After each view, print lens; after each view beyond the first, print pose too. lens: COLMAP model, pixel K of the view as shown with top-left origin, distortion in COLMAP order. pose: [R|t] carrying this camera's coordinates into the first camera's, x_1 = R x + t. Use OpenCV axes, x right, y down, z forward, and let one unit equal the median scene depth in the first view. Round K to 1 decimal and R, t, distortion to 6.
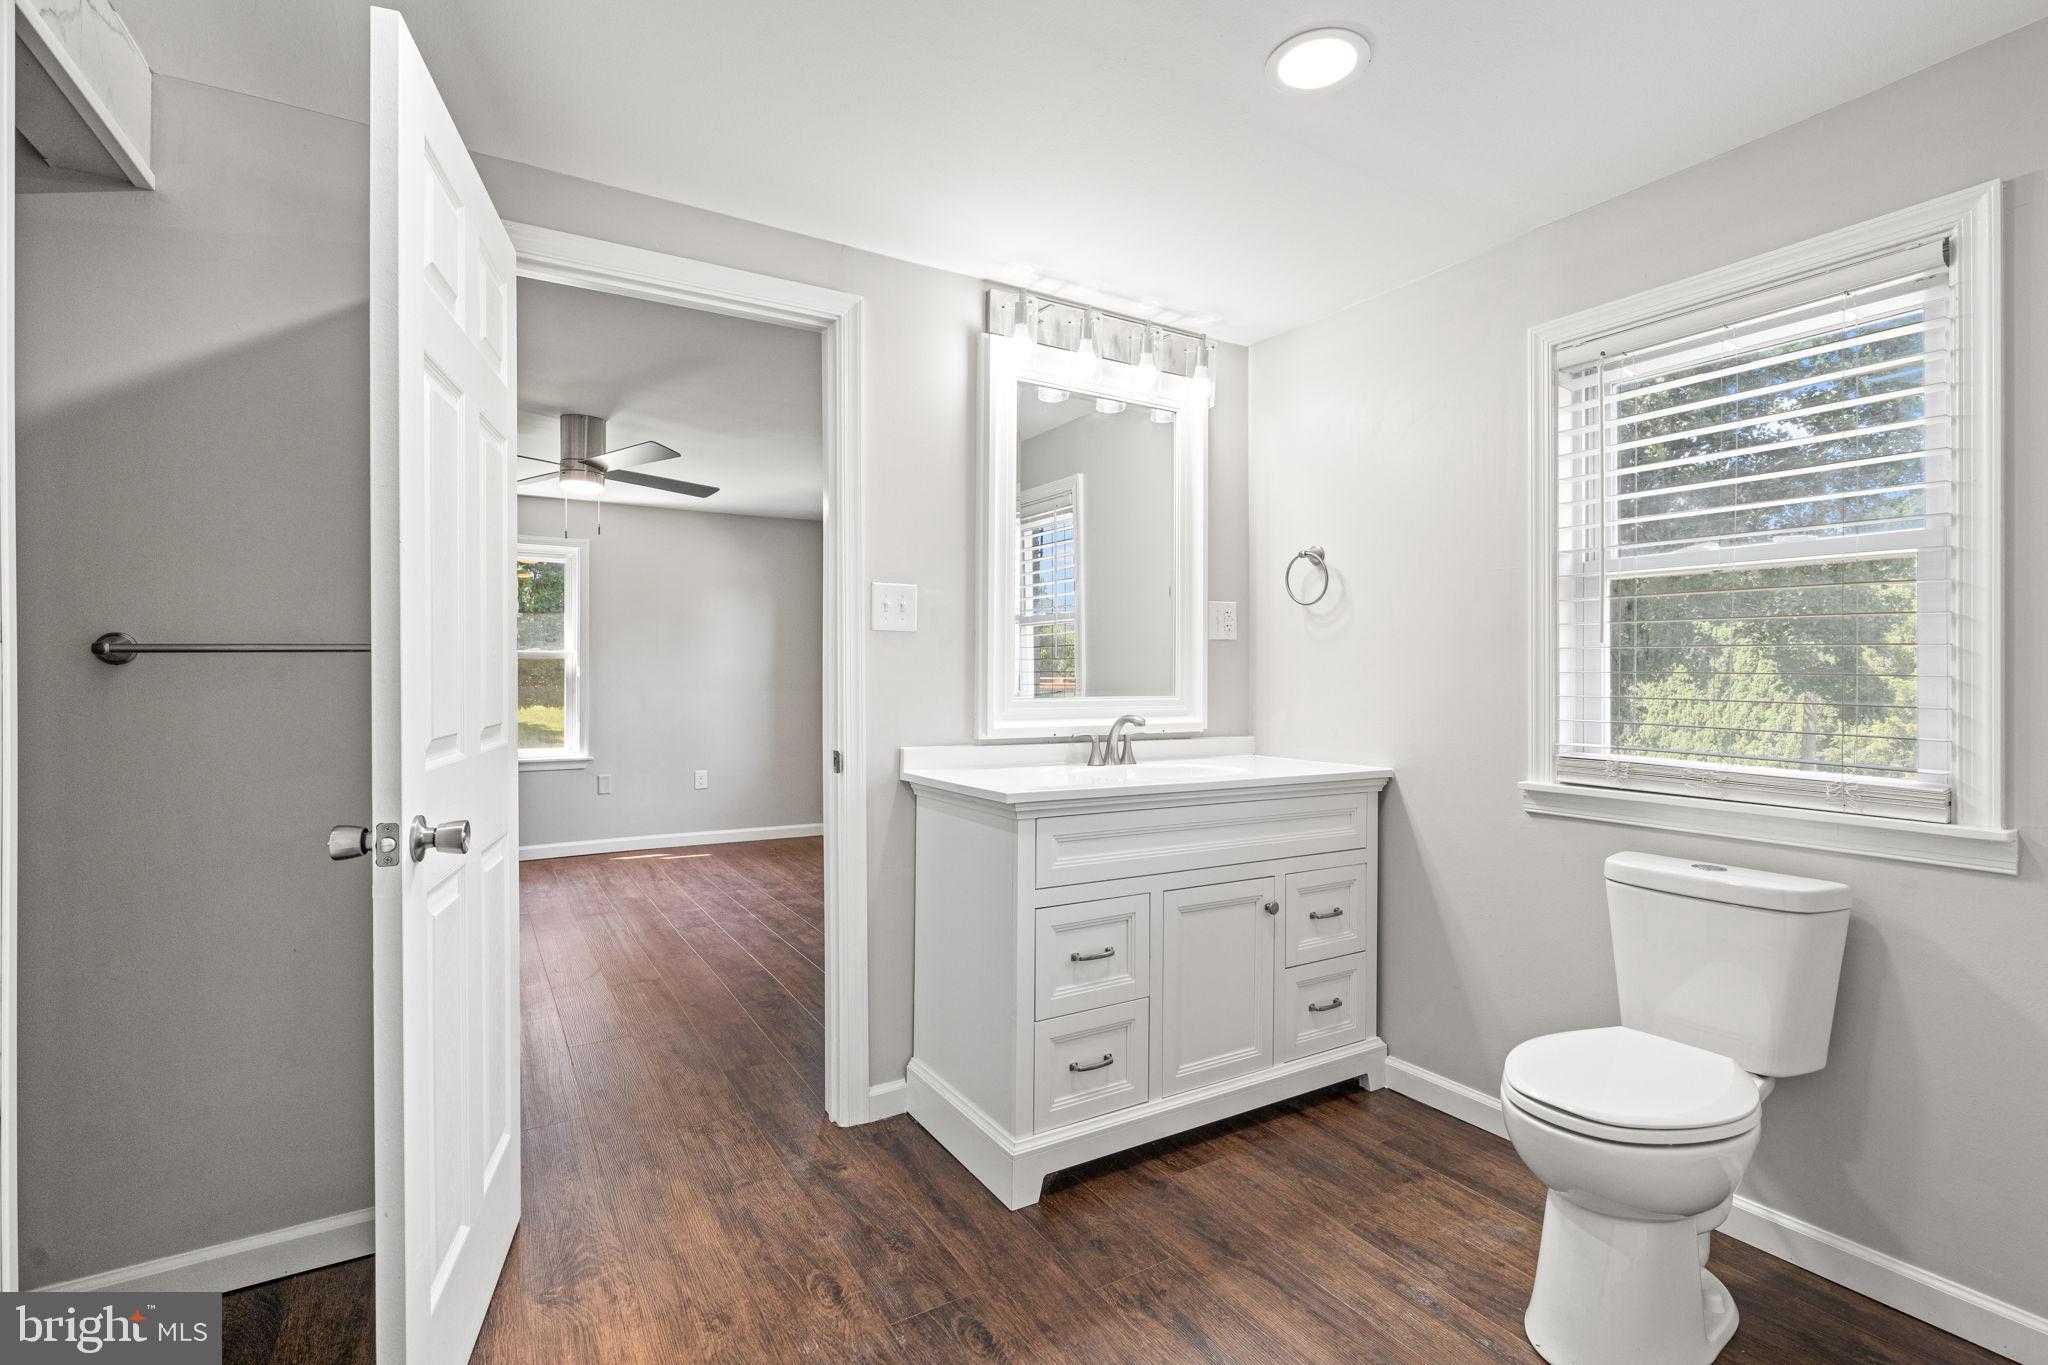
lens RADIAL K [[916.4, 0, 1015.0], [0, 916.4, 684.4], [0, 0, 1]] dist [-0.007681, 0.002800]
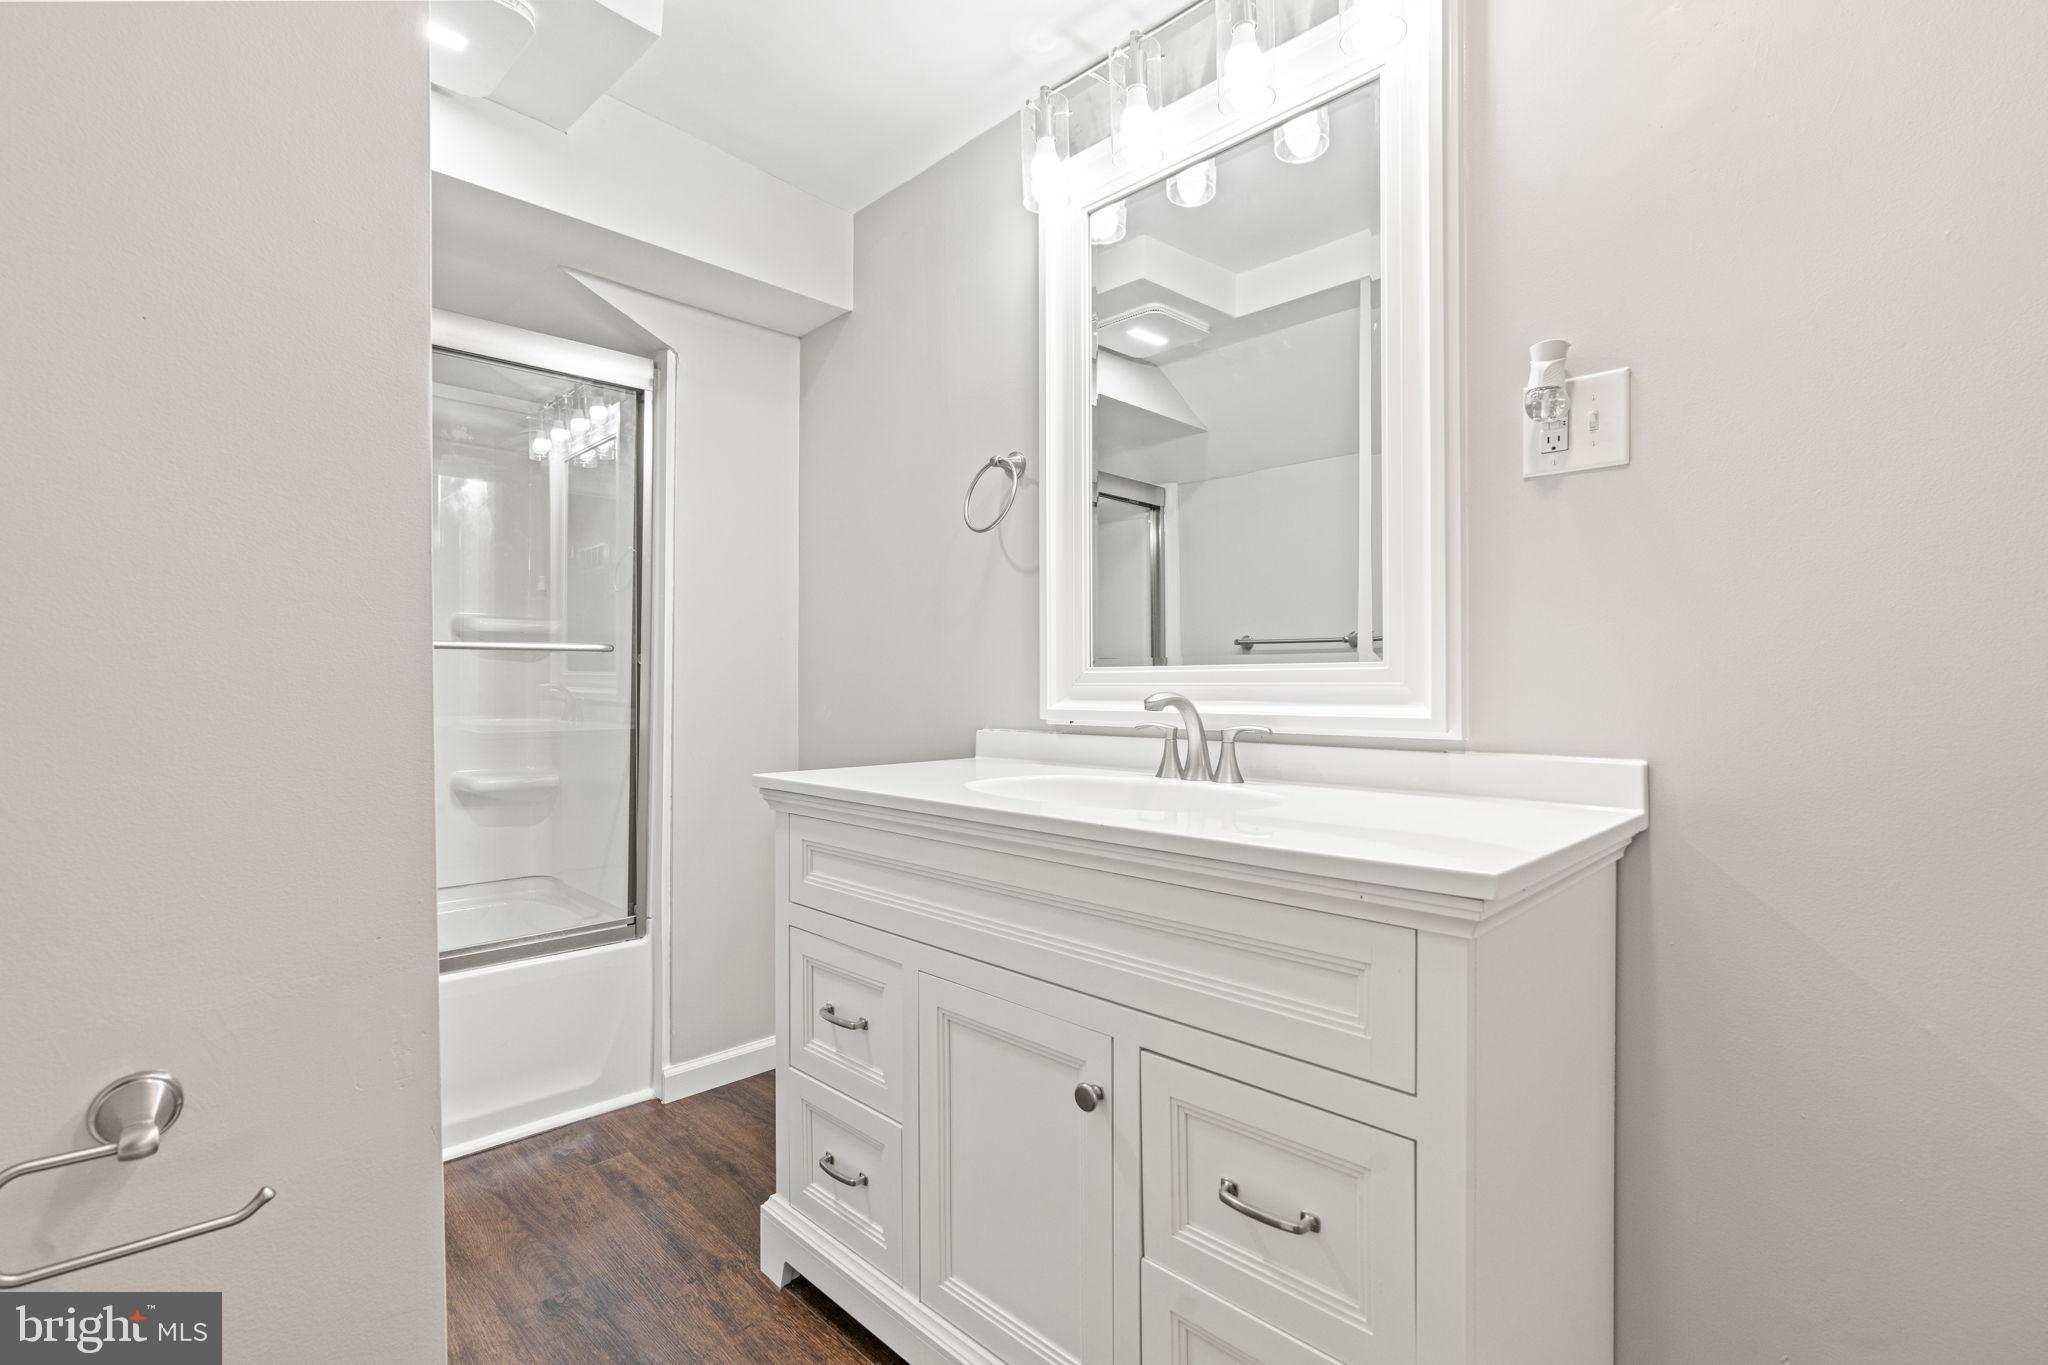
lens RADIAL K [[916.4, 0, 1022.8], [0, 916.4, 684.1], [0, 0, 1]] dist [-0.007681, 0.002800]
pose [[0.279924, 0.005601, -0.960006, 0.661485], [0.005003, 0.999961, 0.007293, 0.022241], [0.960009, -0.006845, 0.279885, 0.759688]]
